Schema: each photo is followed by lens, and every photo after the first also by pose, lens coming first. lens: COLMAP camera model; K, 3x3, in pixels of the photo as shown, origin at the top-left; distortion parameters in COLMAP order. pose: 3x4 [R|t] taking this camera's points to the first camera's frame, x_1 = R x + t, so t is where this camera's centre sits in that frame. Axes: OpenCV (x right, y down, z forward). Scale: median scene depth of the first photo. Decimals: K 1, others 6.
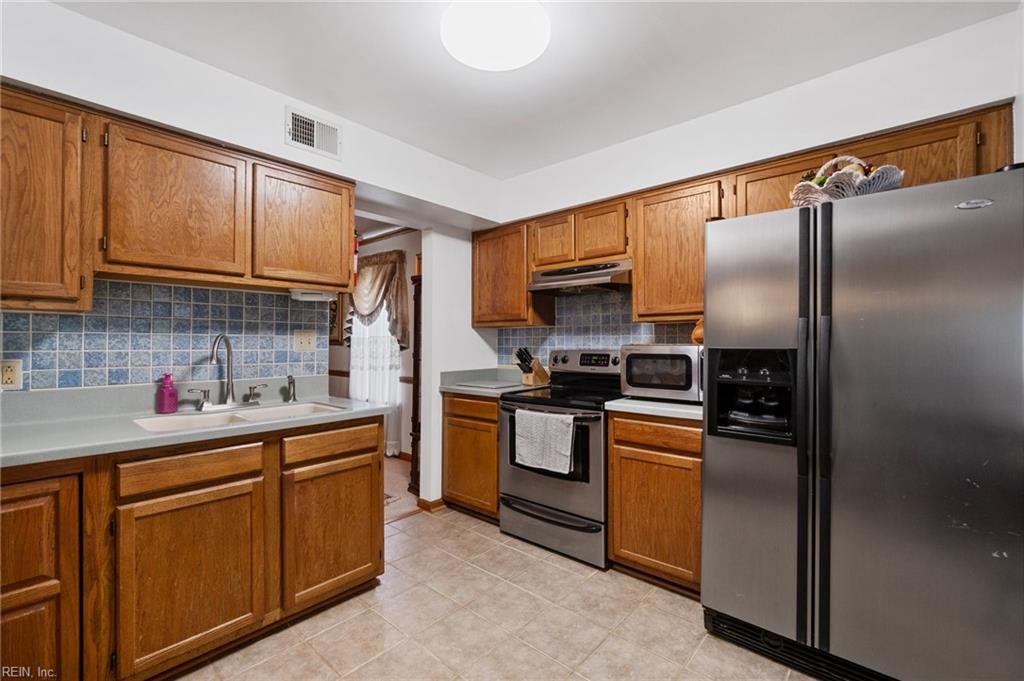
lens RADIAL K [[441.7, 0, 493.6], [0, 441.7, 339.4], [0, 0, 1]] dist [-0.005506, -0.000305]
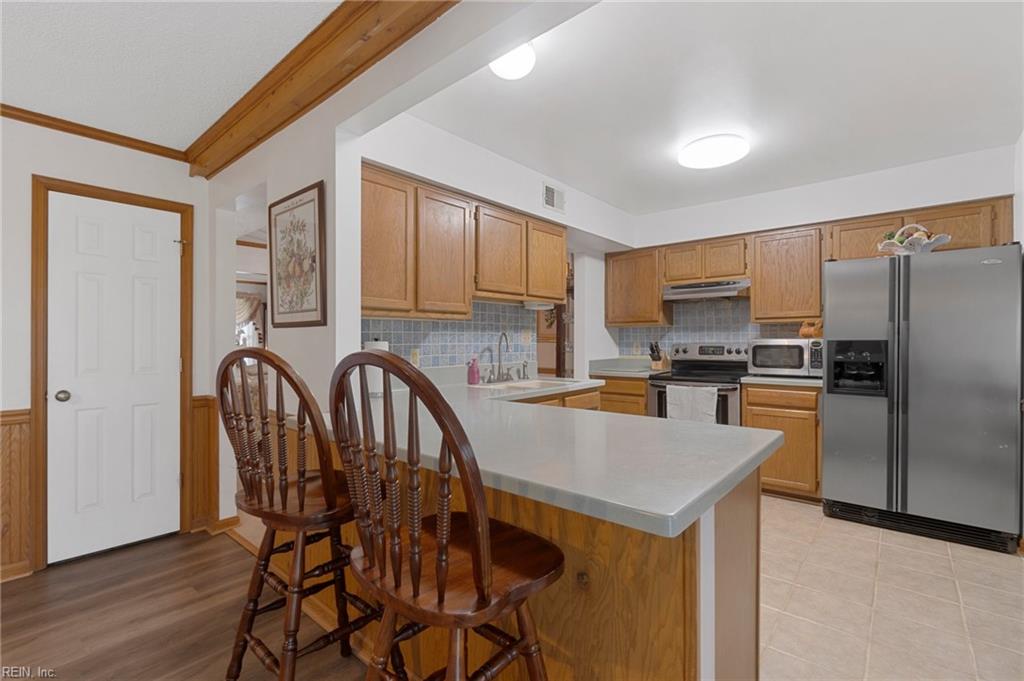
lens RADIAL K [[441.7, 0, 512.0], [0, 441.7, 342.7], [0, 0, 1]] dist [-0.005506, -0.000305]
pose [[0.999856, -0.004600, 0.016315, -0.490720], [0.004376, 0.999896, 0.013744, 0.000846], [-0.016376, -0.013671, 0.999772, -0.420531]]
